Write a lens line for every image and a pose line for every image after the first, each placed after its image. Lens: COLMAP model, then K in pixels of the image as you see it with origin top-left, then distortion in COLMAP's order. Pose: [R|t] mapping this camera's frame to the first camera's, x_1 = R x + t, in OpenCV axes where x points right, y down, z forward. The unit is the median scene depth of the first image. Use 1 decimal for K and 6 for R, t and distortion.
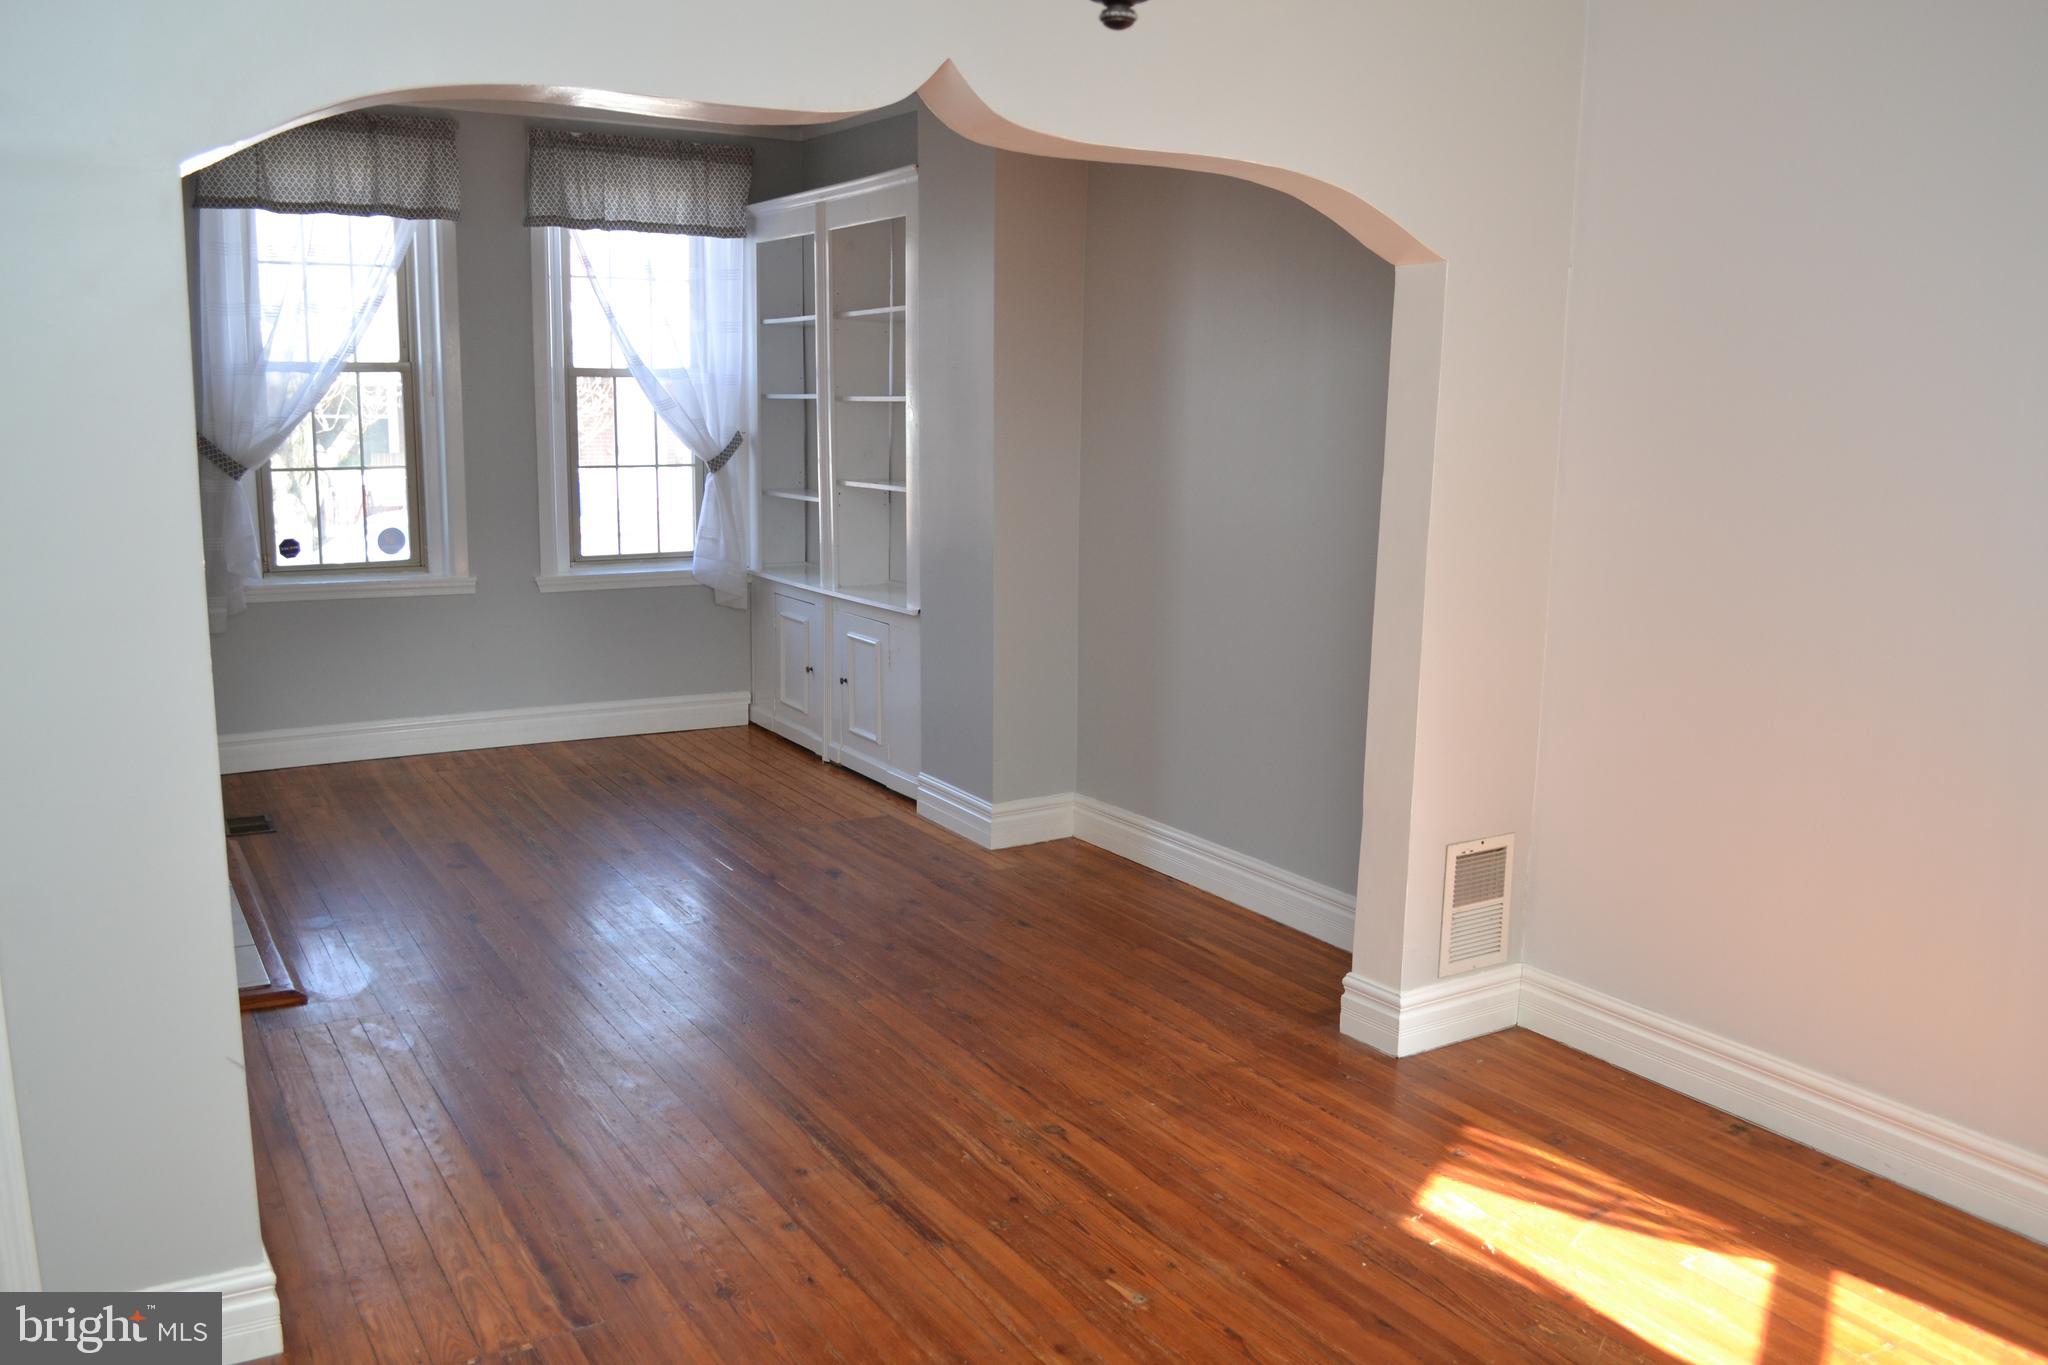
lens RADIAL K [[1649.1, 0, 1028.8], [0, 1649.1, 695.8], [0, 0, 1]] dist [-0.076919, 0.004933]
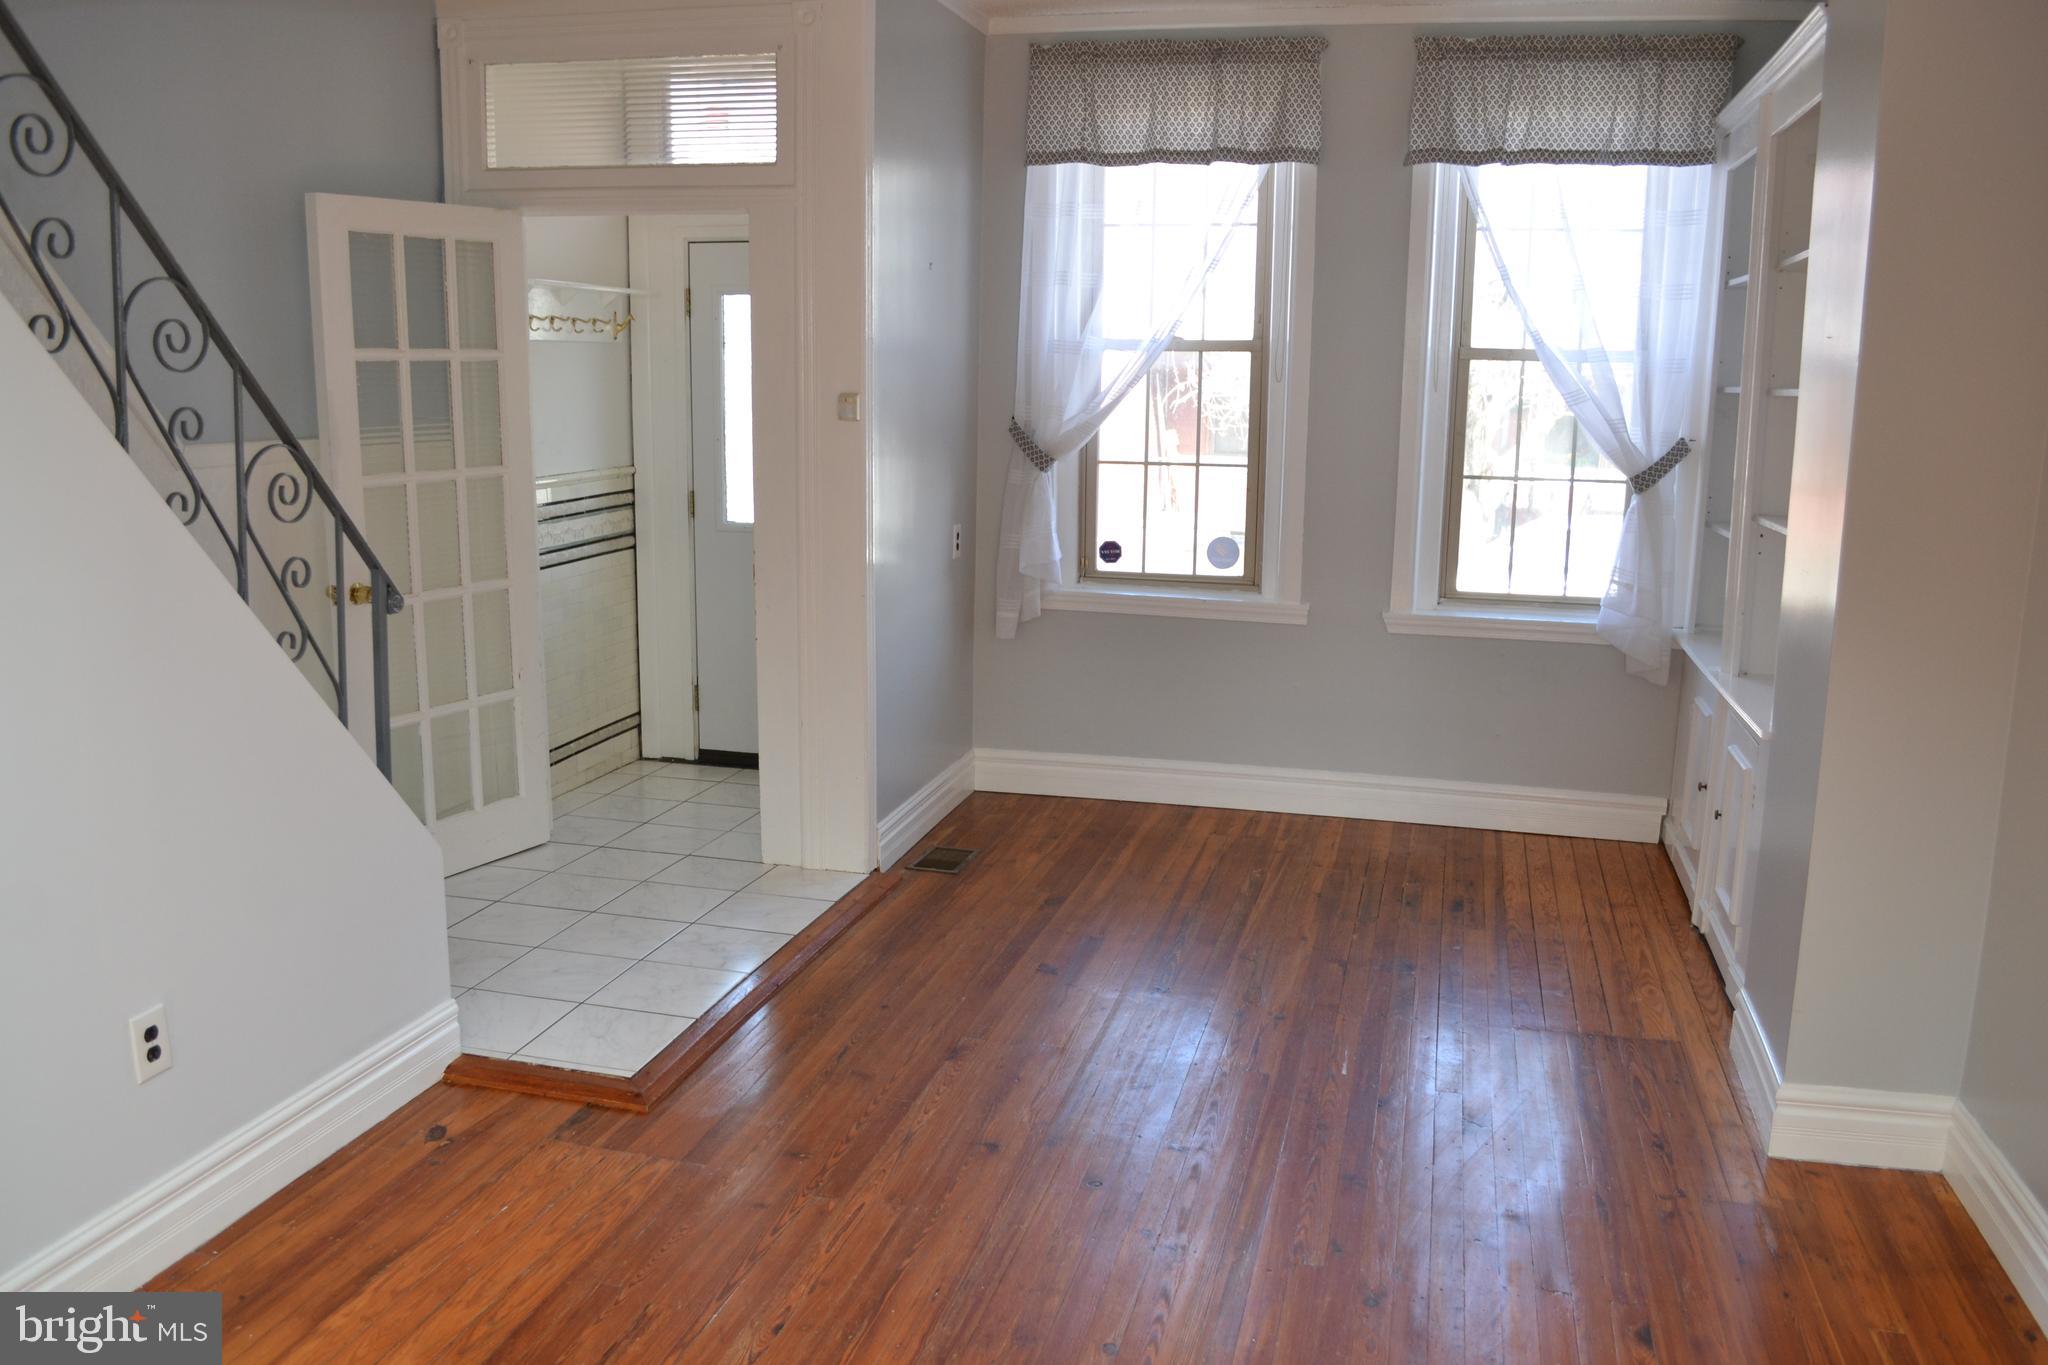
lens RADIAL K [[1649.1, 0, 1020.8], [0, 1649.1, 702.2], [0, 0, 1]] dist [-0.076919, 0.004933]
pose [[0.697875, 0.134930, -0.703395, 0.149166], [-0.133164, 0.989414, 0.057678, -0.055459], [0.703732, 0.053415, 0.708455, 0.337721]]
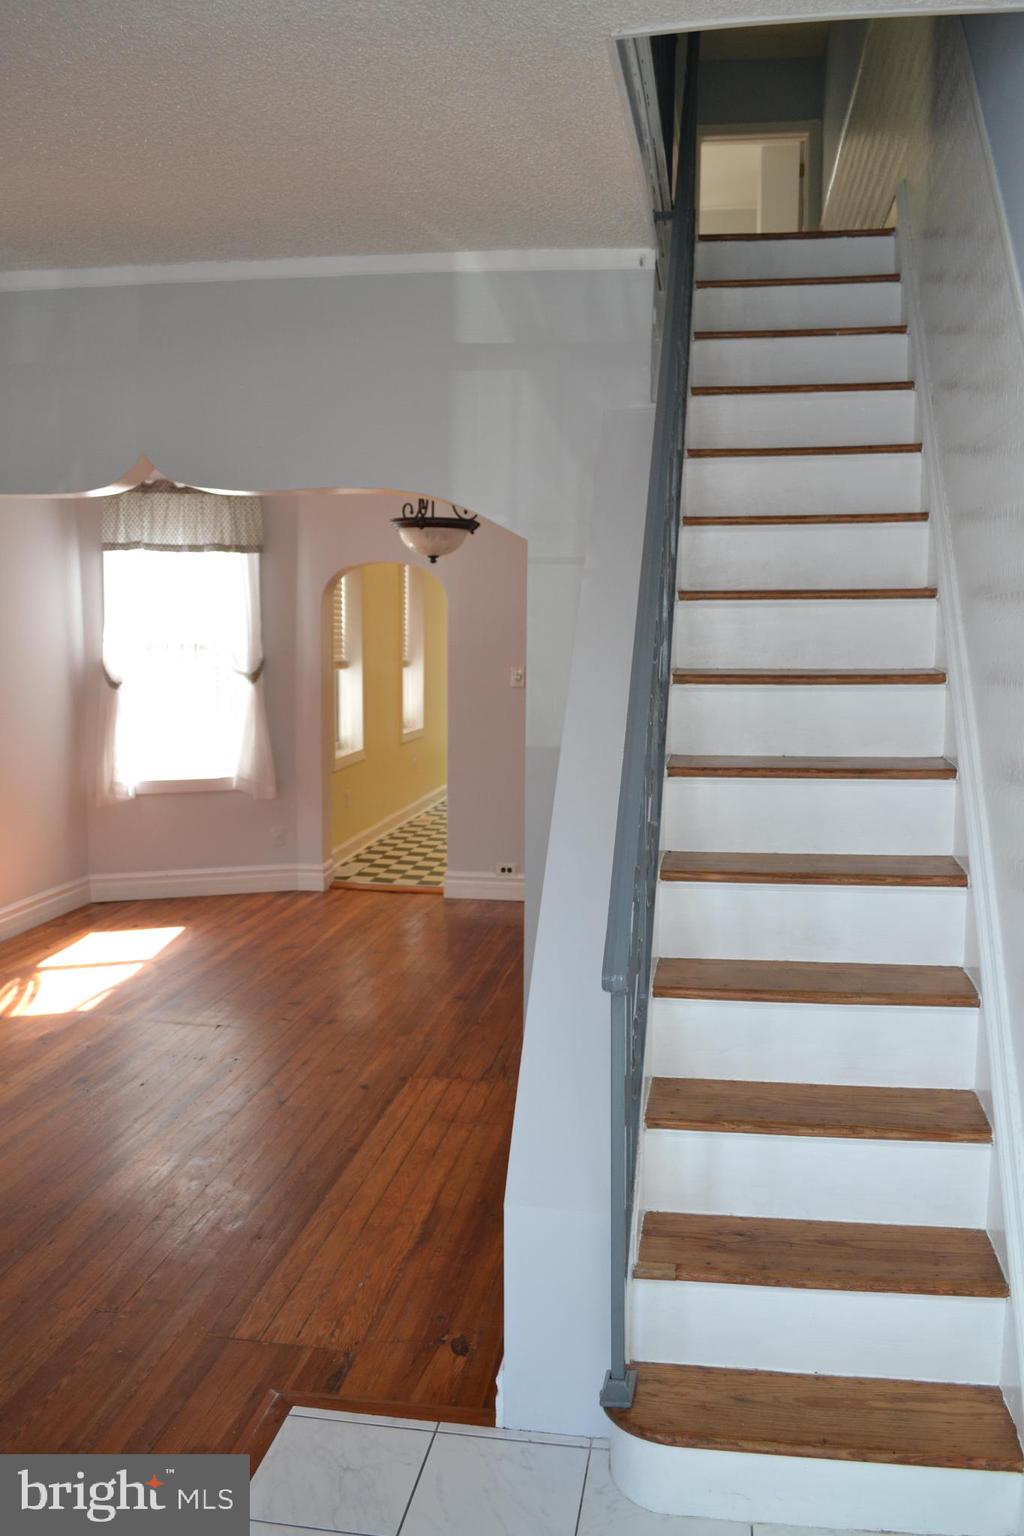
lens RADIAL K [[1236.8, 0, 521.3], [0, 1236.8, 761.2], [0, 0, 1]] dist [-0.076919, 0.004933]
pose [[-0.758128, -0.091768, 0.645616, -0.568189], [0.098527, 0.962563, 0.252516, -0.162241], [-0.644619, 0.255050, -0.720705, 0.801022]]
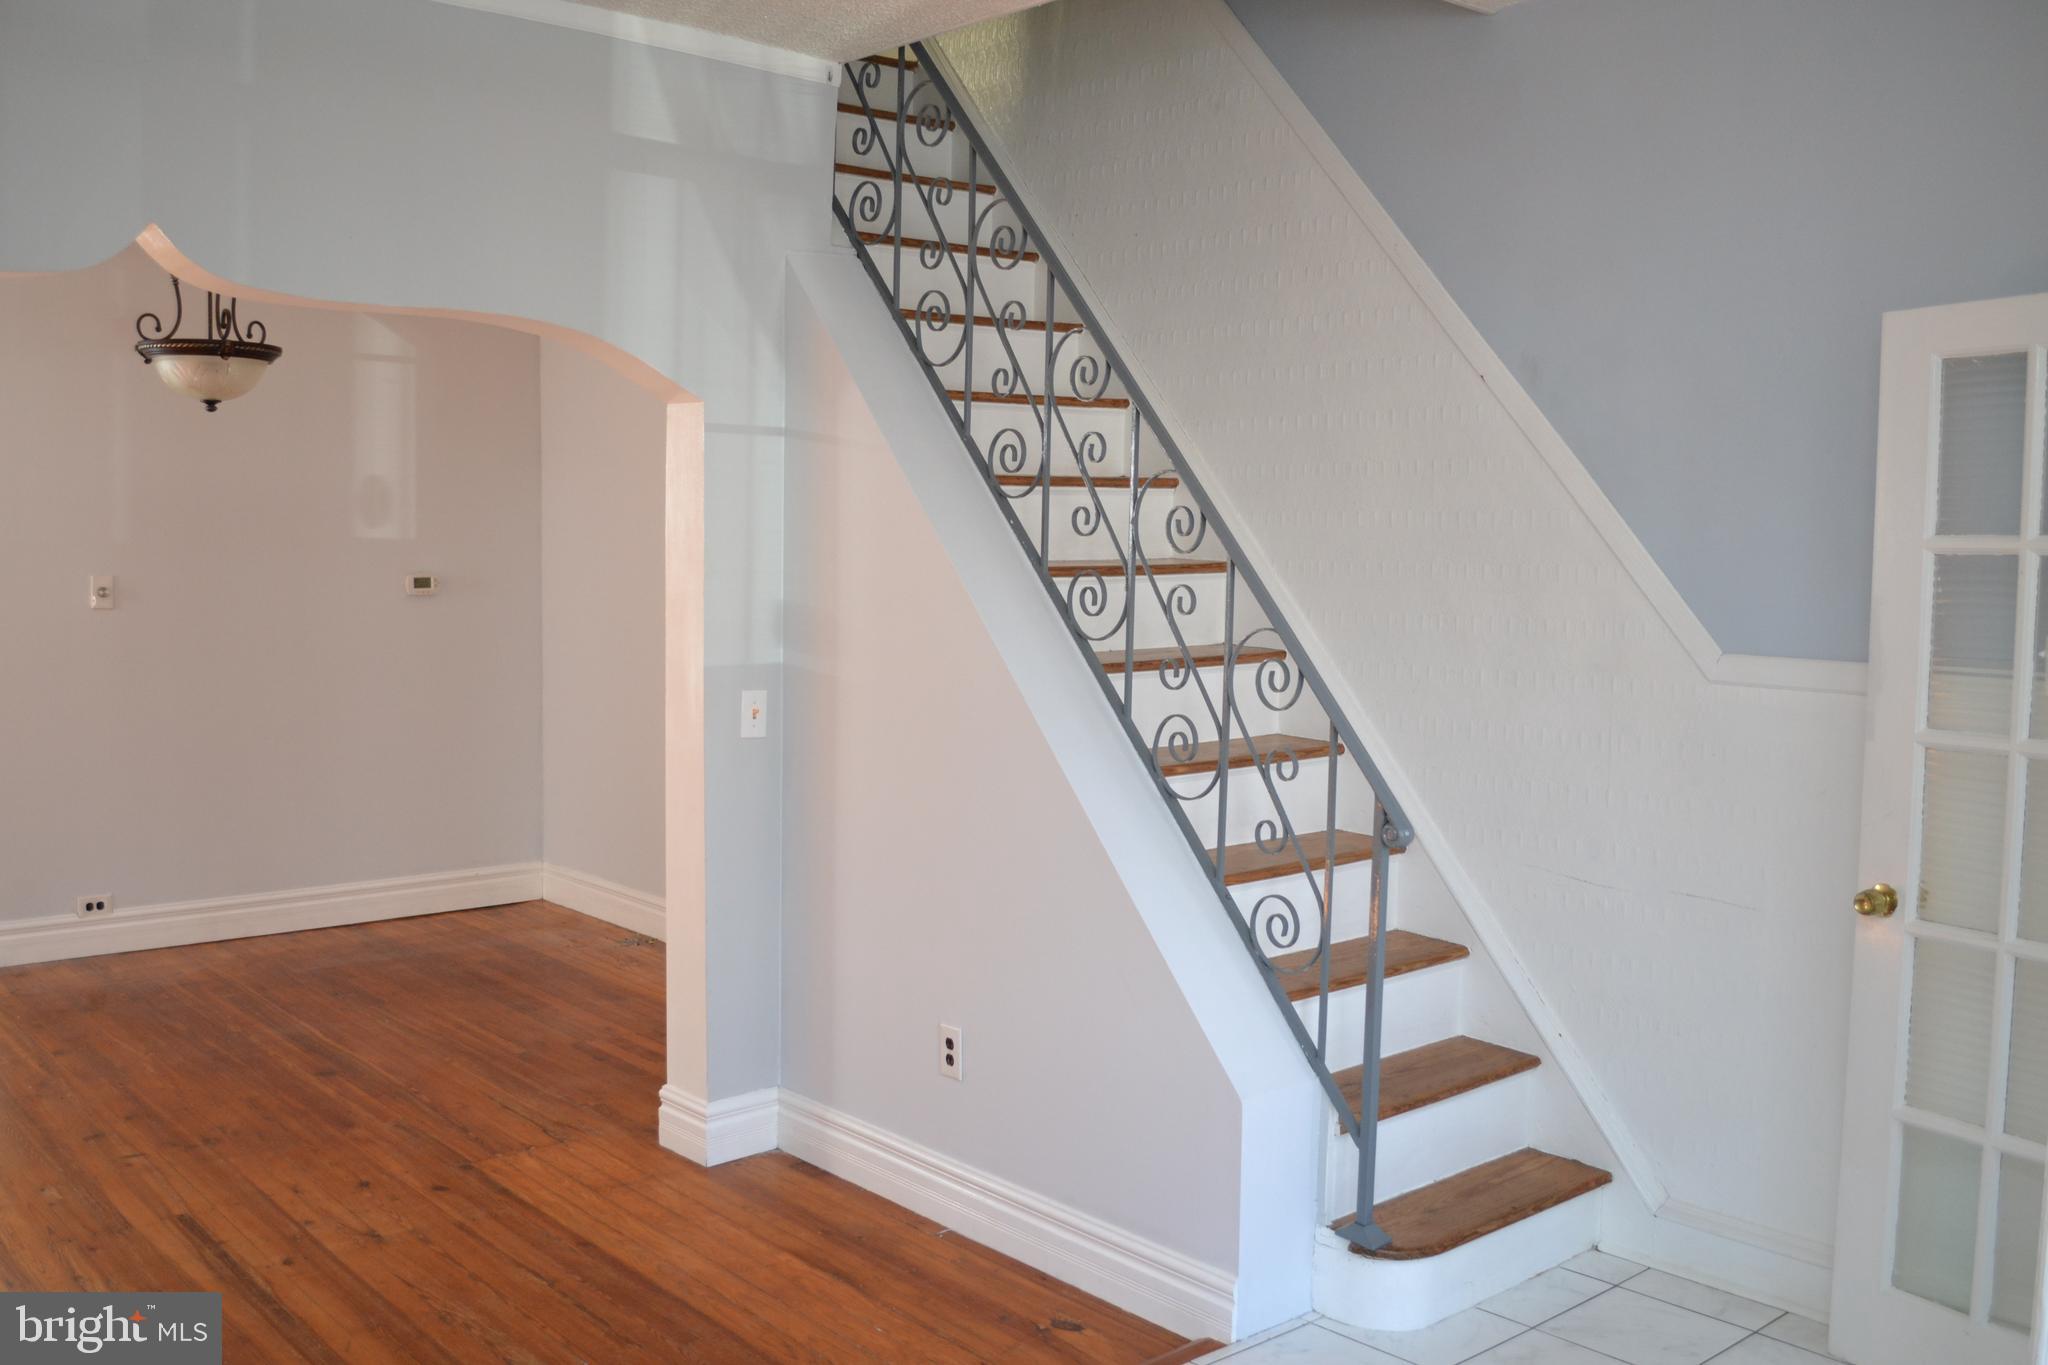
lens RADIAL K [[1872.3, 0, 1024.4], [0, 1872.3, 693.6], [0, 0, 1]] dist [-0.069904, 0.000000]
pose [[-0.986429, -0.016063, -0.163403, -0.202023], [-0.058521, 0.964240, 0.258489, -0.194759], [0.153408, 0.264543, -0.952094, 1.043533]]
